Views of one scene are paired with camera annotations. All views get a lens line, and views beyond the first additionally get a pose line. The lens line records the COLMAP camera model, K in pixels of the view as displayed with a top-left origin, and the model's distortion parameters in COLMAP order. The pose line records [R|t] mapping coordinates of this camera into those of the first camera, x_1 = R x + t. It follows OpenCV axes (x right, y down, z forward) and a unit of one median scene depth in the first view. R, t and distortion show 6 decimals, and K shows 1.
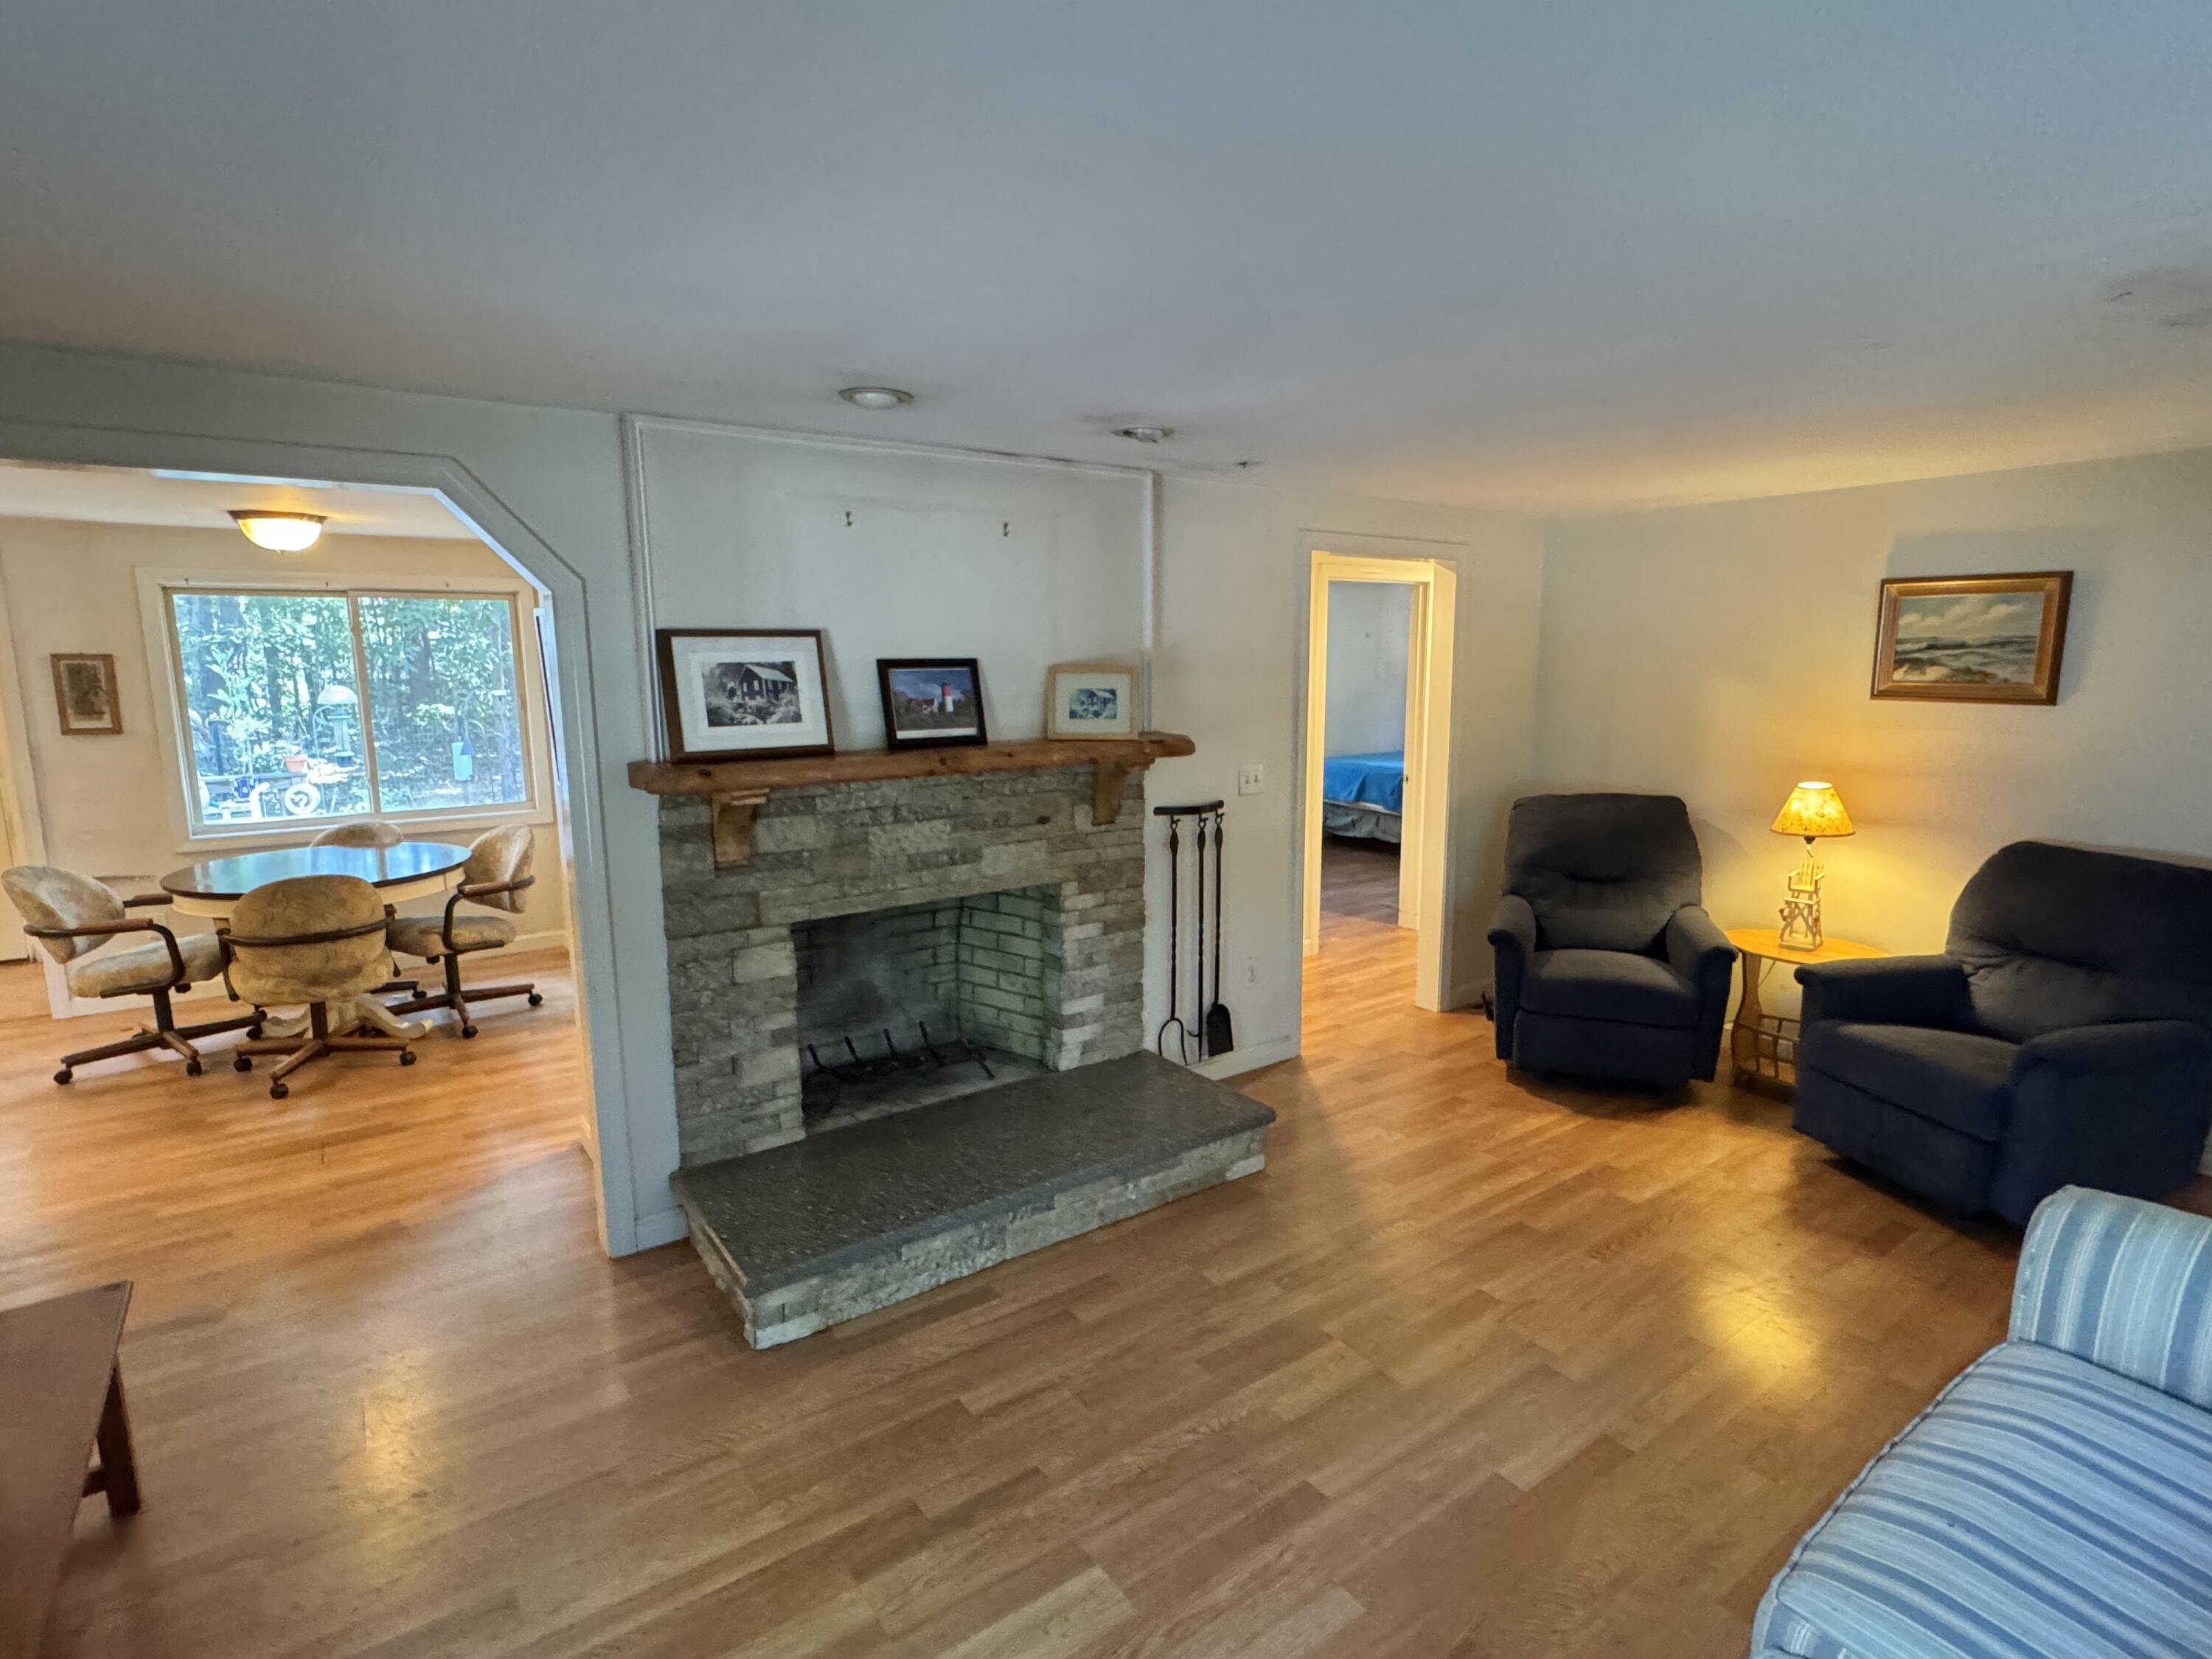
lens RADIAL K [[1100.7, 0, 1090.3], [0, 1100.7, 828.5], [0, 0, 1]] dist [0.002298, 0.000389]
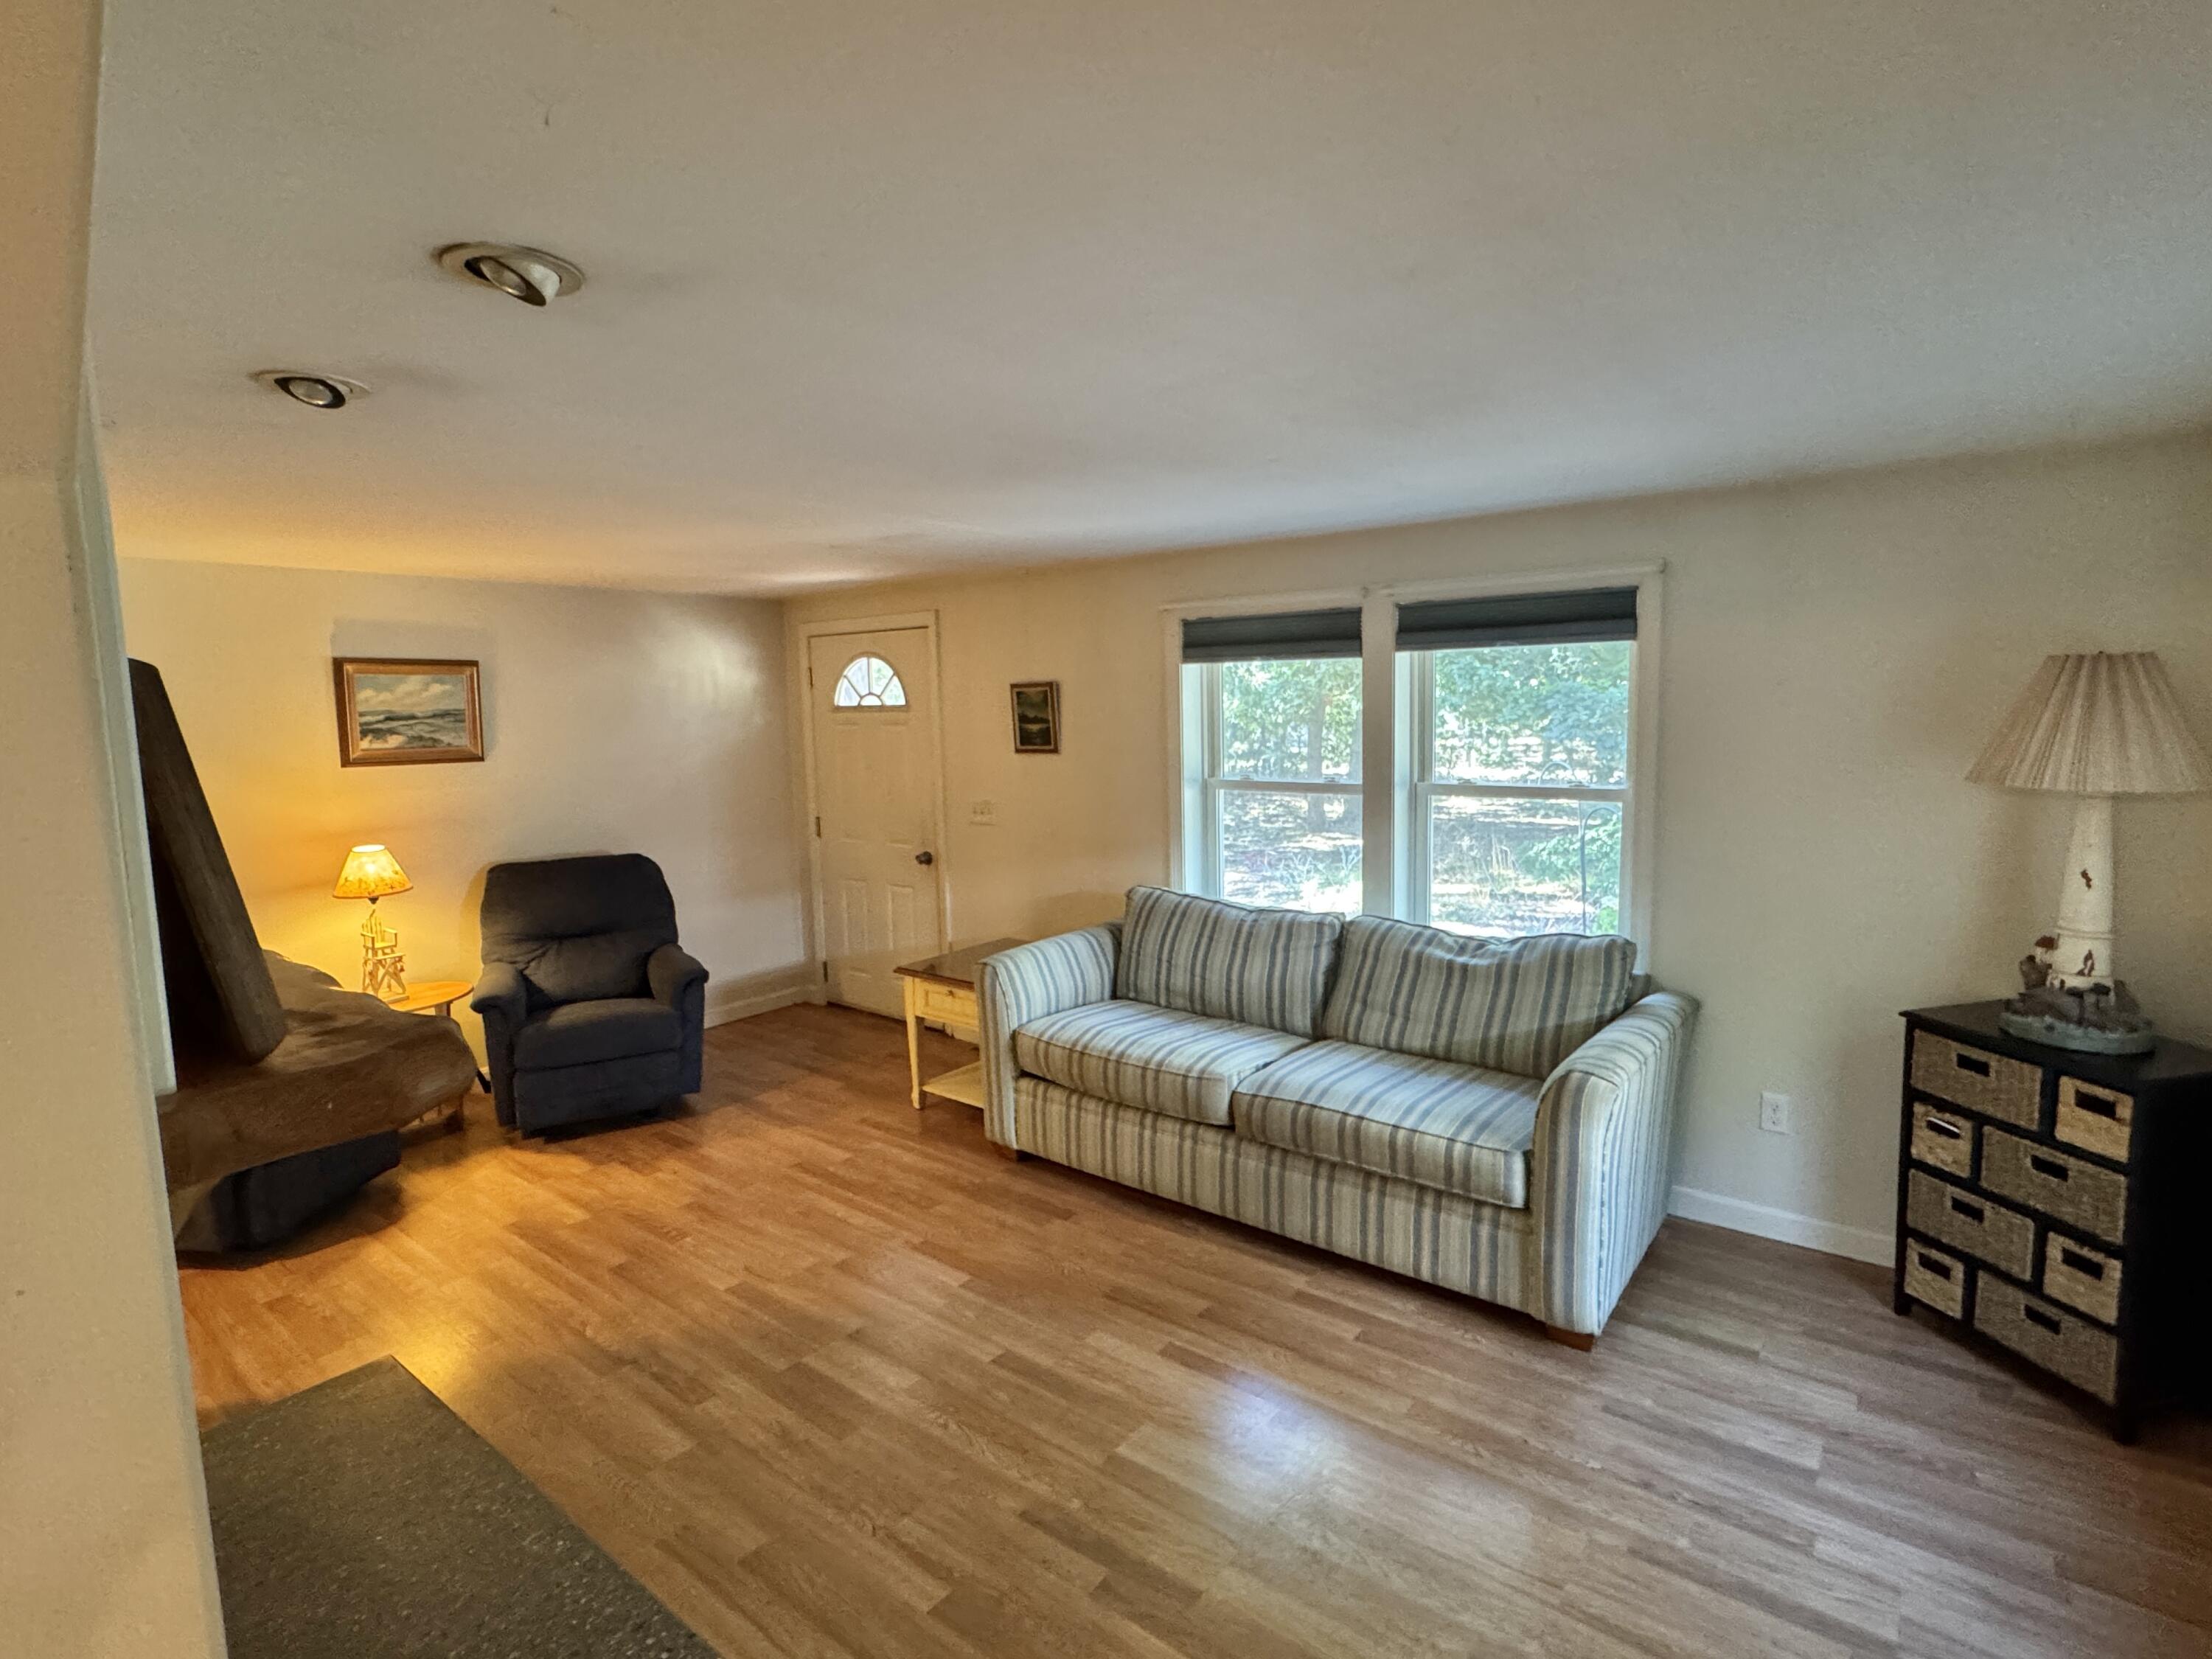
lens RADIAL K [[1100.7, 0, 1107.8], [0, 1100.7, 830.6], [0, 0, 1]] dist [0.002298, 0.000389]
pose [[-0.282141, -0.102628, 0.953868, -0.629069], [0.173283, 0.972458, 0.155882, -0.111888], [-0.943594, 0.209270, -0.256587, 0.682073]]
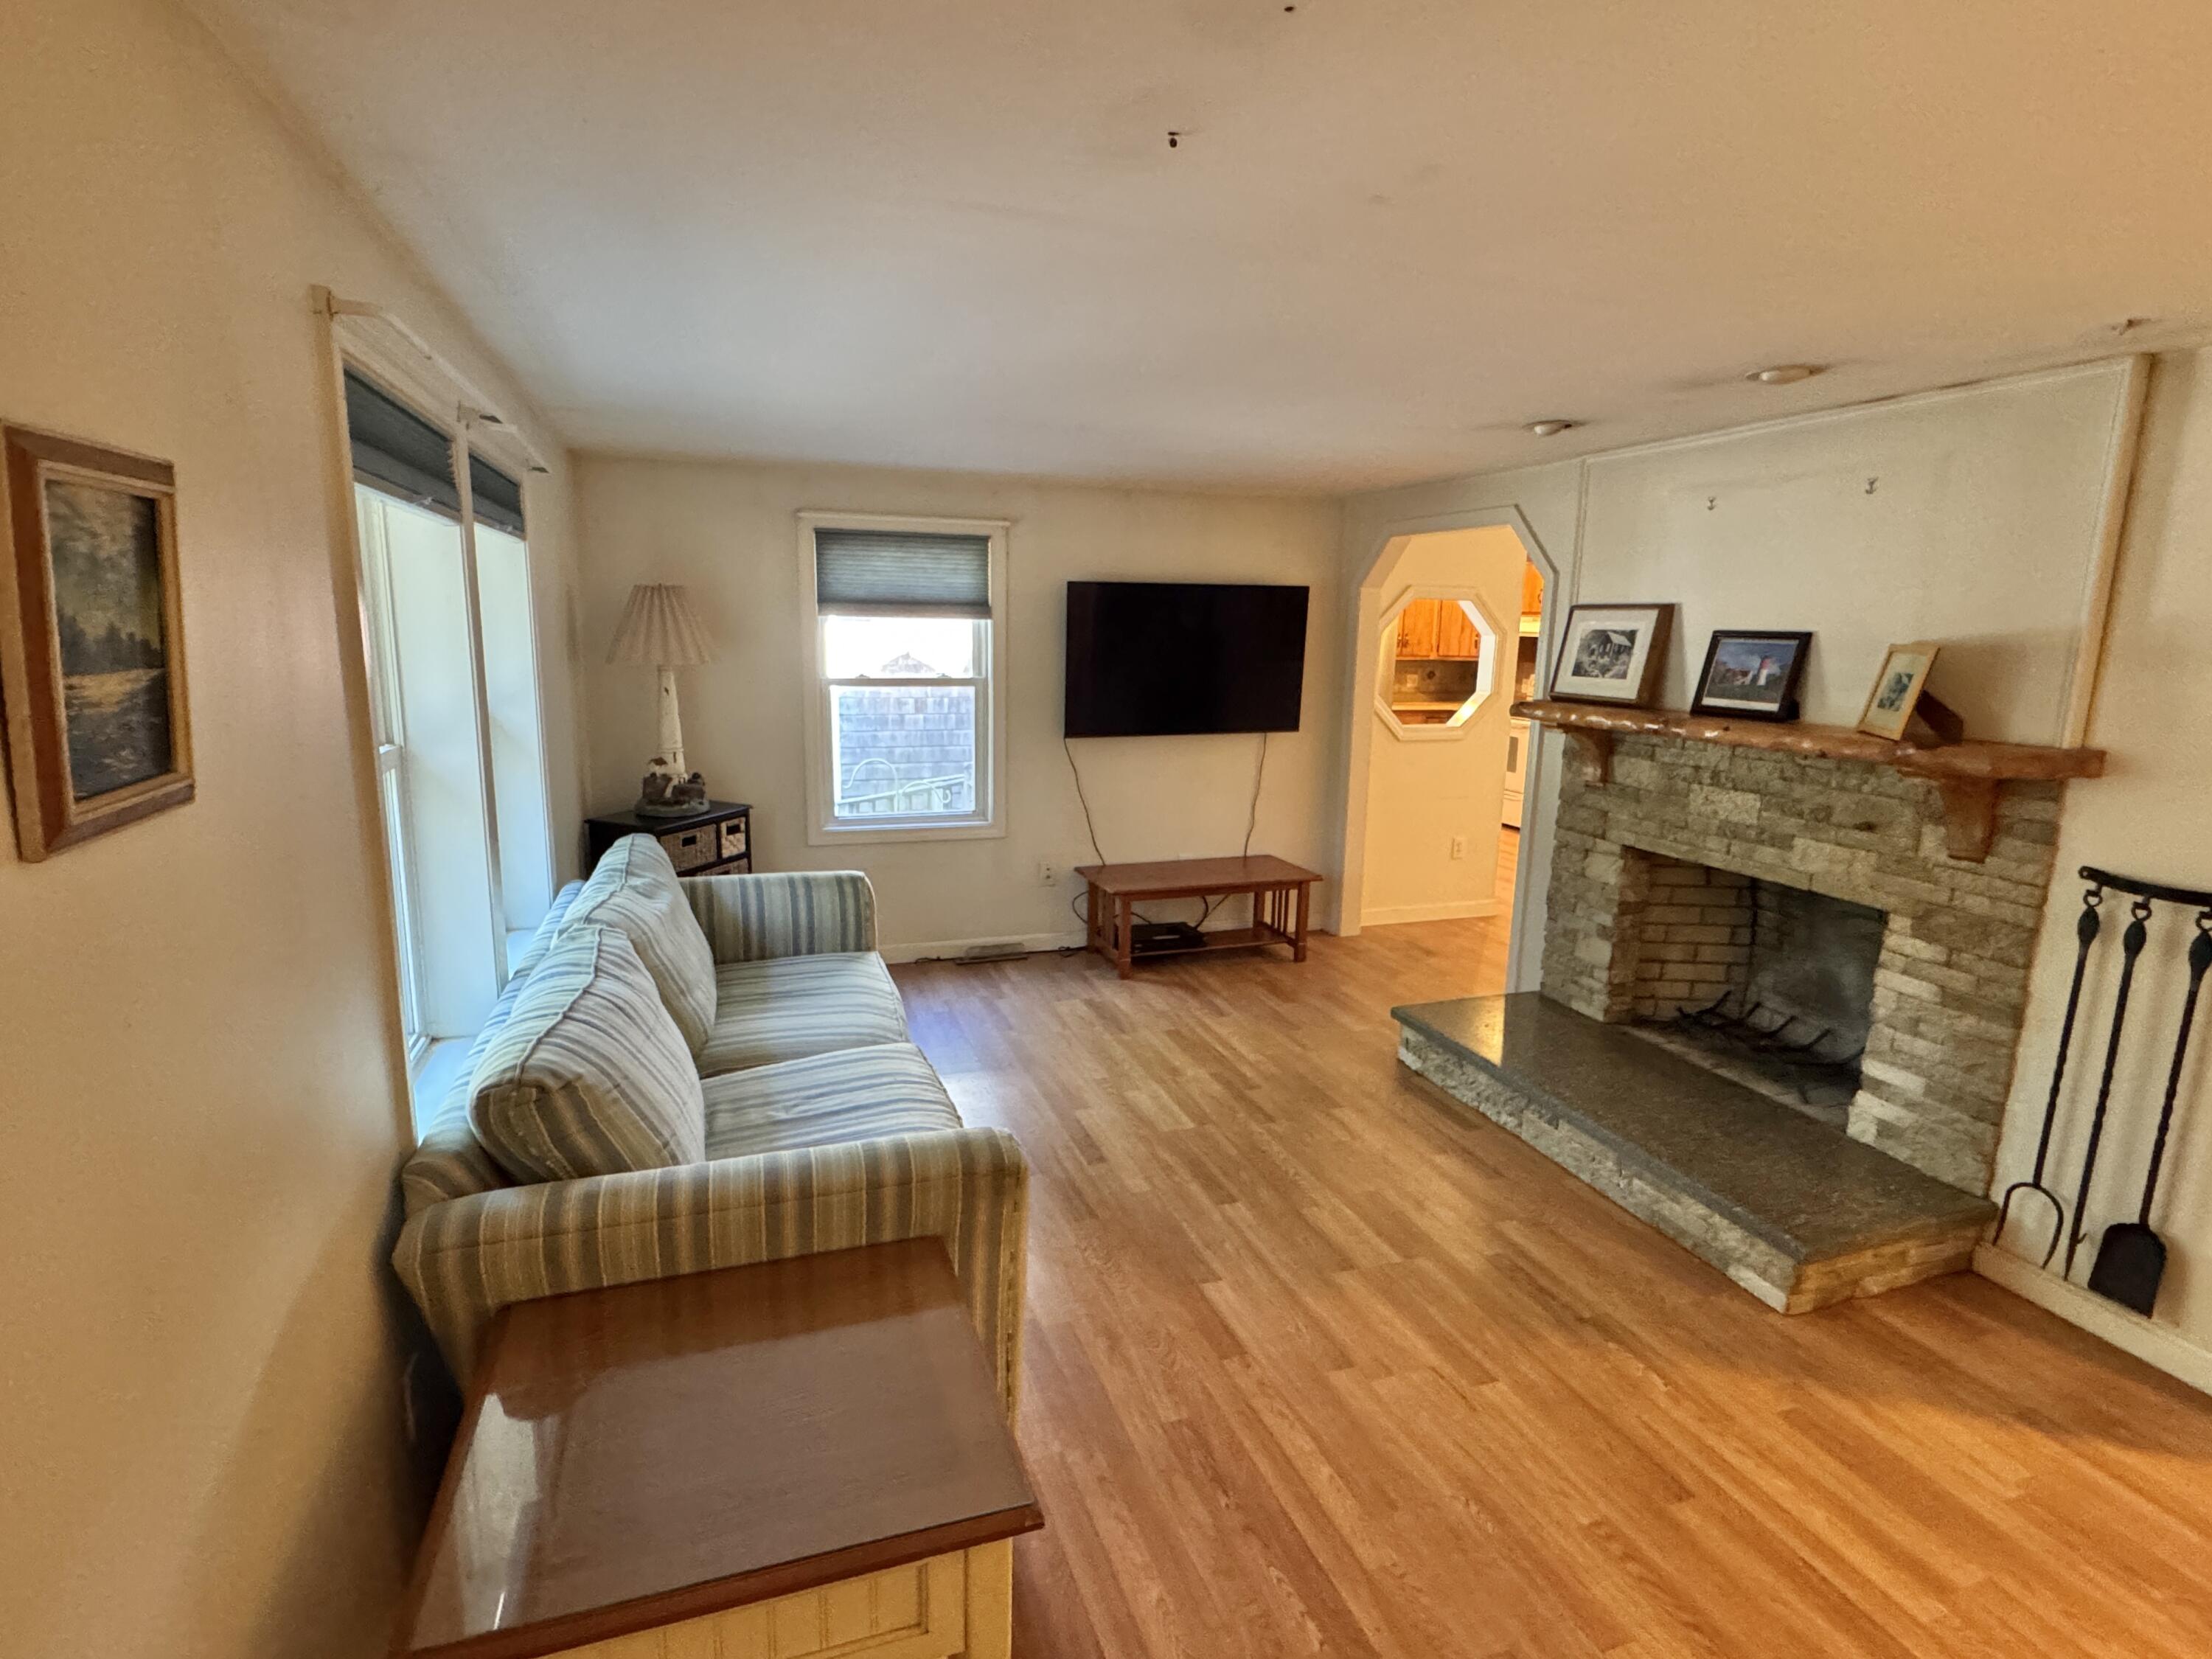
lens RADIAL K [[1100.7, 0, 1112.4], [0, 1100.7, 824.2], [0, 0, 1]] dist [0.002298, 0.000389]
pose [[-0.266369, 0.176781, -0.947521, 0.957312], [-0.169790, 0.959059, 0.226666, -0.108034], [0.948799, 0.221257, -0.225448, 0.675410]]
